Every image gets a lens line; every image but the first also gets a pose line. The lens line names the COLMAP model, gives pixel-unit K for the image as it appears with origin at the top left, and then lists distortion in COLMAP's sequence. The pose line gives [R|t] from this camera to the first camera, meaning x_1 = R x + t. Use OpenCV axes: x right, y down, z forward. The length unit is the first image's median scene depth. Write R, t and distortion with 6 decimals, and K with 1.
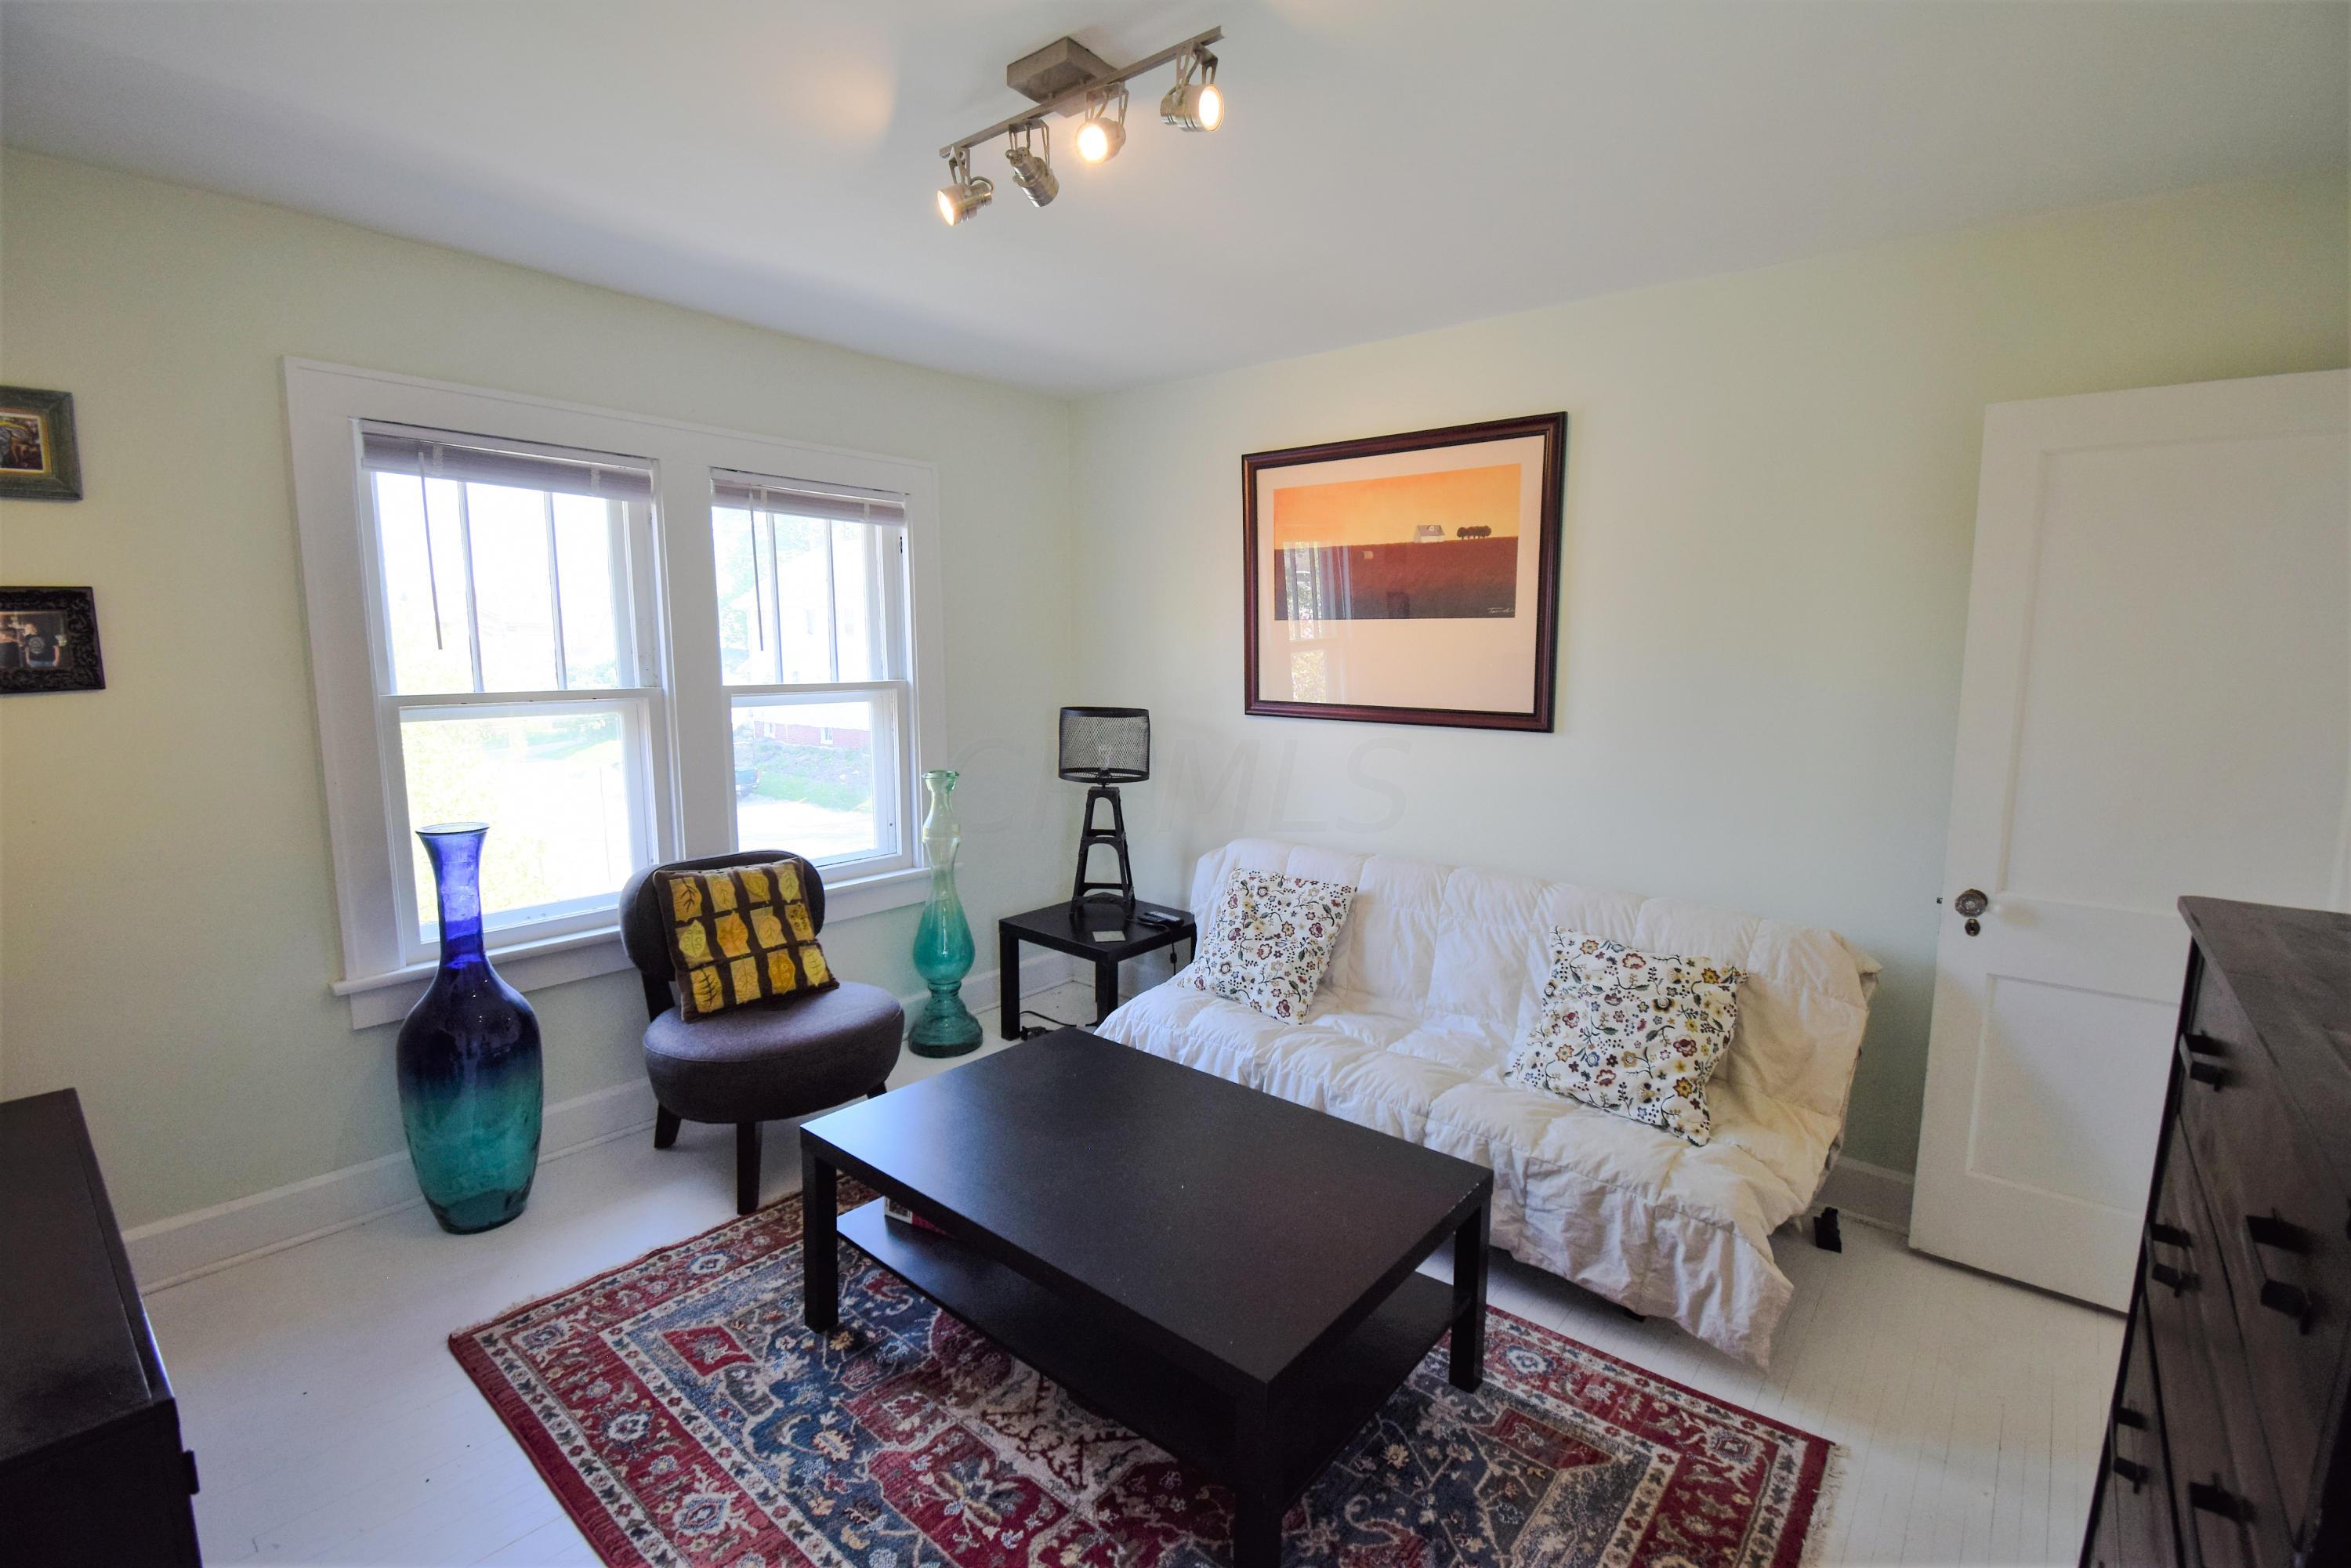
lens RADIAL K [[1038.2, 0, 1175.5], [0, 1038.2, 784.0], [0, 0, 1]] dist [0.019506, -0.026762]
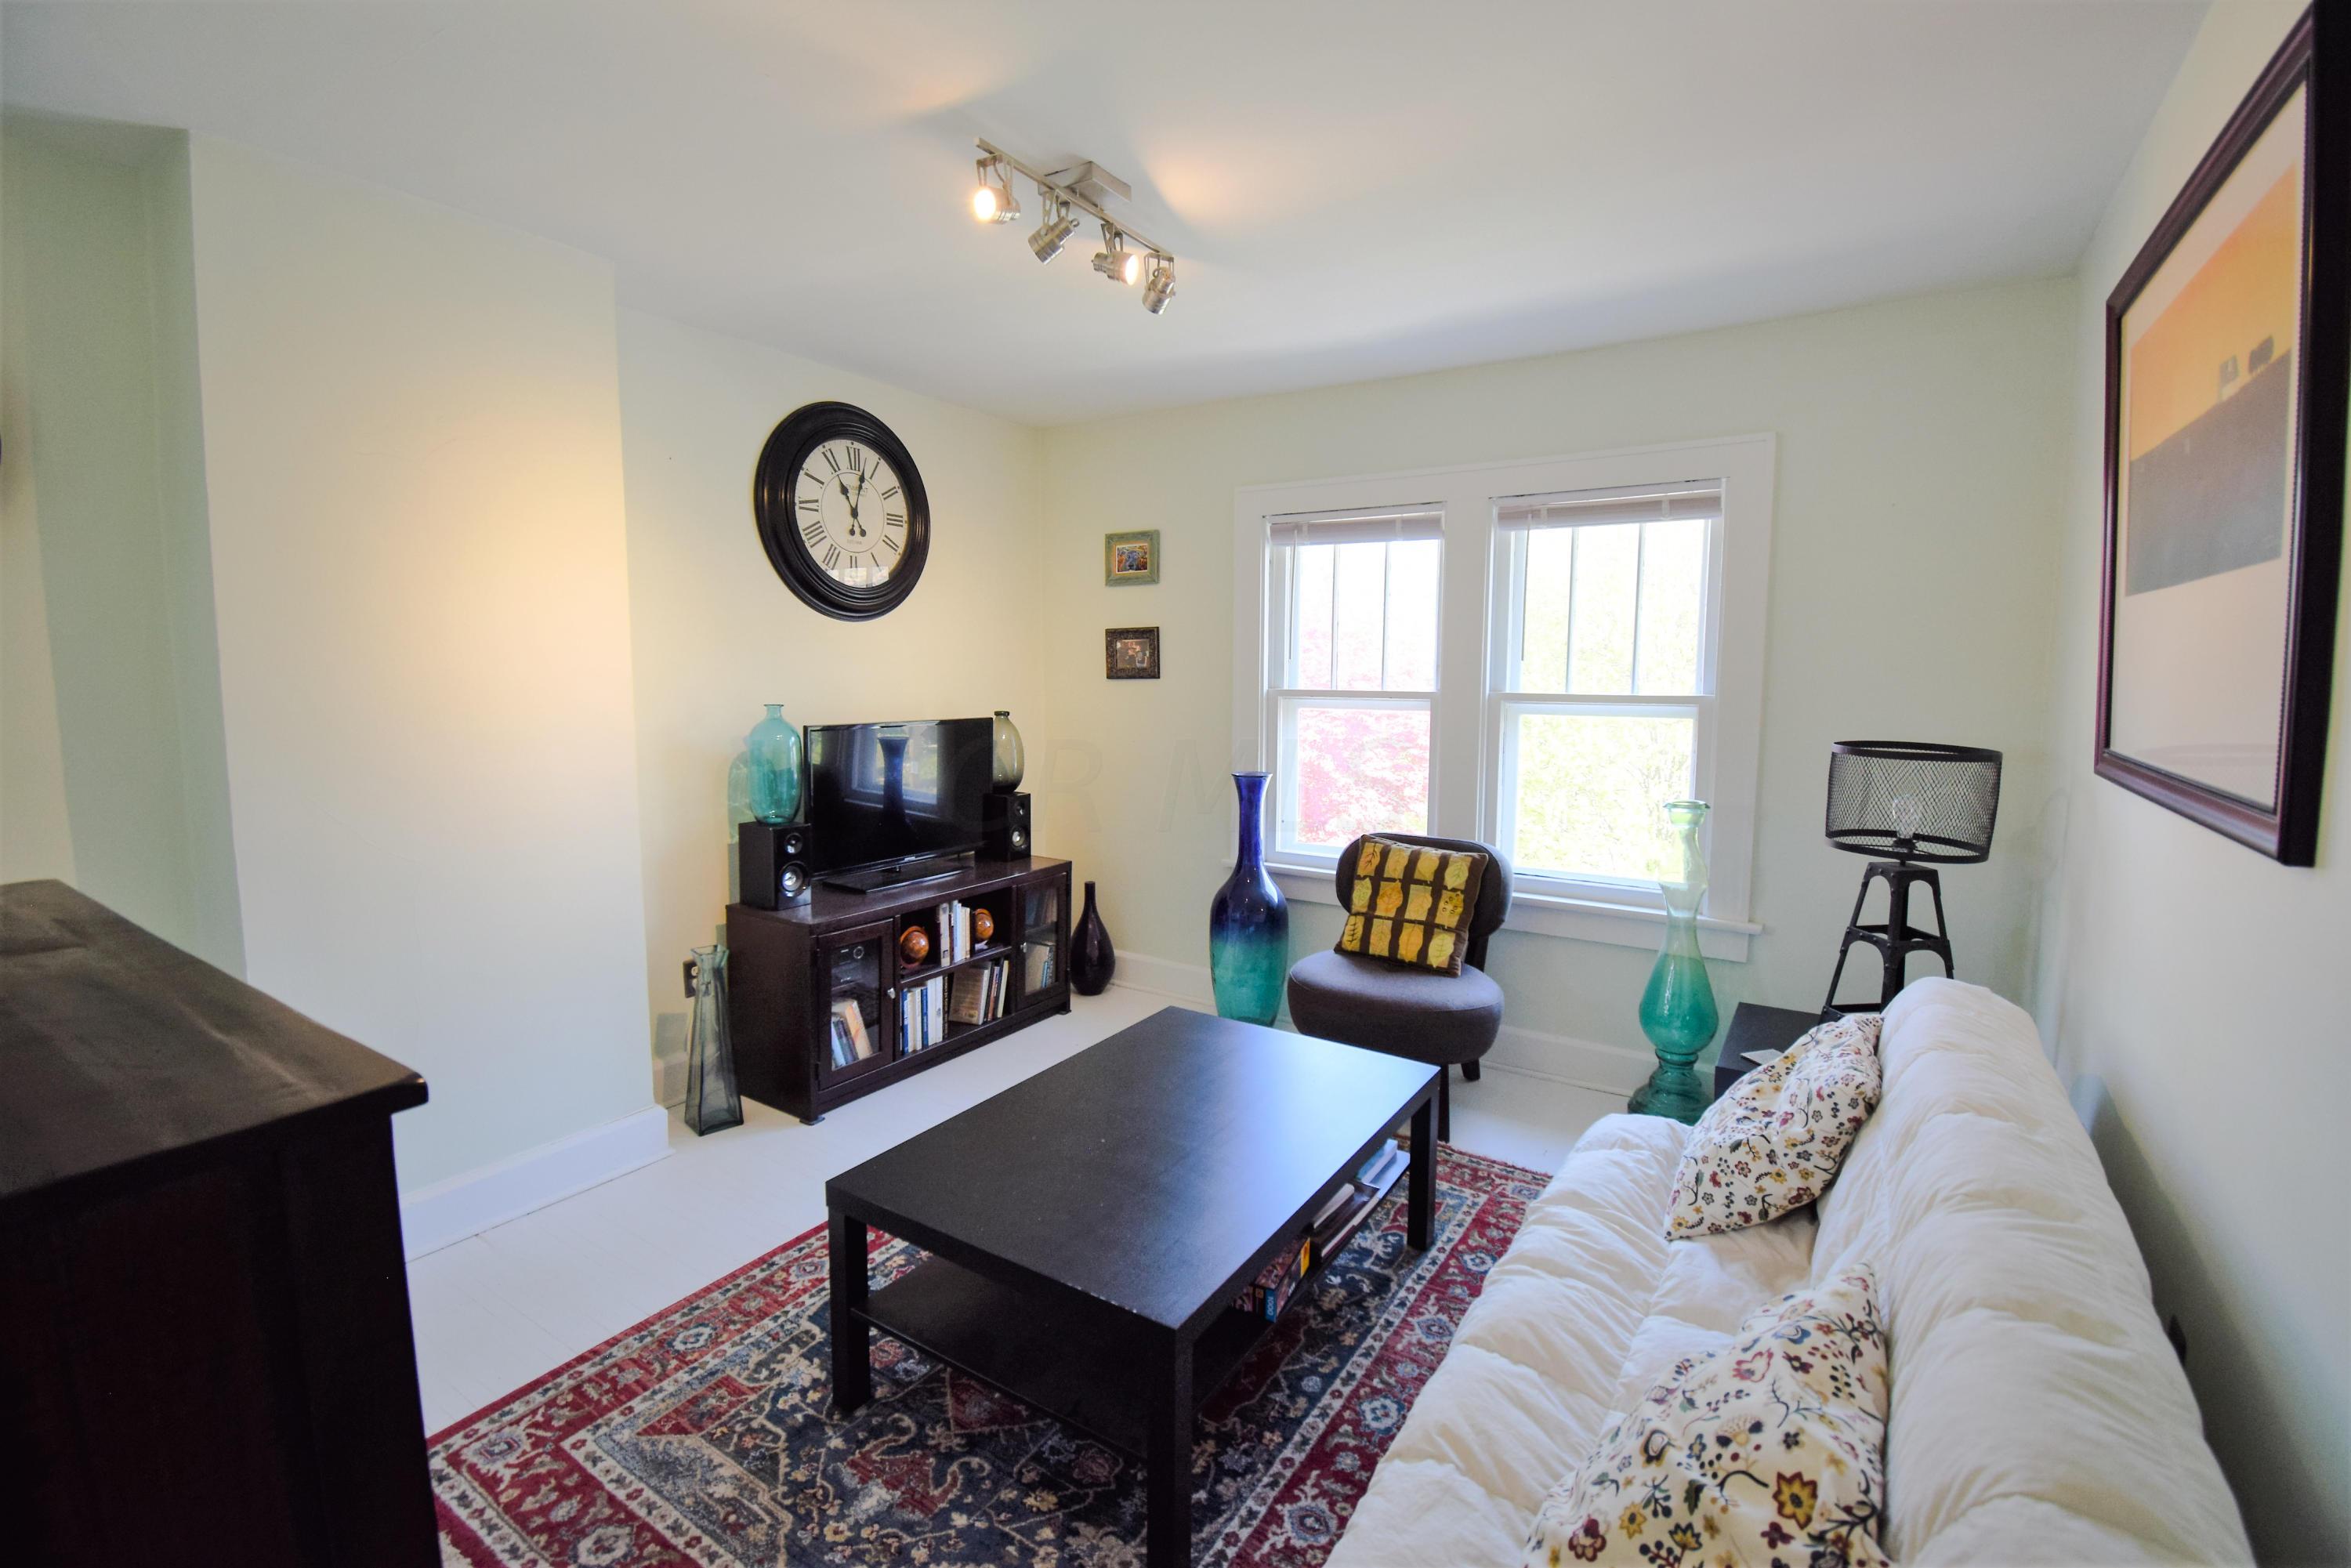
lens RADIAL K [[1042.7, 0, 1165.9], [0, 1042.7, 763.9], [0, 0, 1]] dist [-0.000701, 0.000114]
pose [[0.110835, 0.091286, -0.989638, 0.693189], [-0.131328, 0.988386, 0.076463, -0.062791], [0.985124, 0.121493, 0.121536, 0.580062]]
